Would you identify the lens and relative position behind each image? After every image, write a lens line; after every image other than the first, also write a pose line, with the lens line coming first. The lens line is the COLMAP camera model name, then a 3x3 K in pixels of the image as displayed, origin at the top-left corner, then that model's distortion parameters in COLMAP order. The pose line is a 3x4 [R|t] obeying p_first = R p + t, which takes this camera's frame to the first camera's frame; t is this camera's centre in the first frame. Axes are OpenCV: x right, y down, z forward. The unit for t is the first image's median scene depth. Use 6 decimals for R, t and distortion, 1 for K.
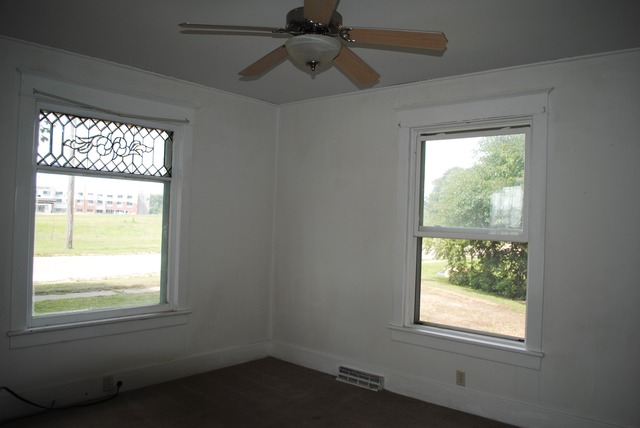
lens RADIAL K [[512.9, 0, 326.4], [0, 512.9, 212.7], [0, 0, 1]] dist [-0.075029, 0.004648]
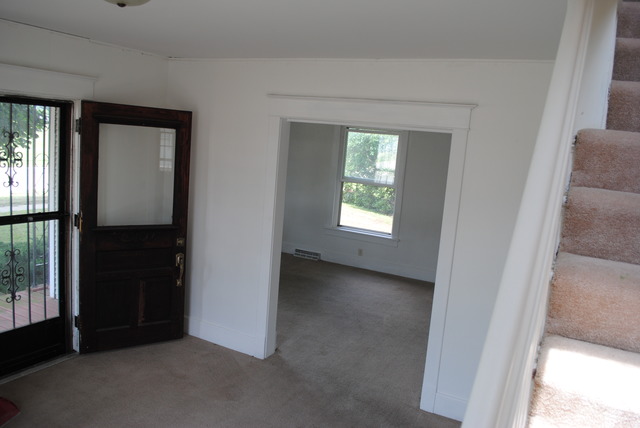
lens RADIAL K [[512.9, 0, 326.4], [0, 512.9, 212.7], [0, 0, 1]] dist [-0.075029, 0.004648]
pose [[0.973631, 0.014712, 0.227655, -0.297475], [-0.052667, 0.985456, 0.161563, -0.139241], [-0.221967, -0.169293, 0.960245, -0.812552]]
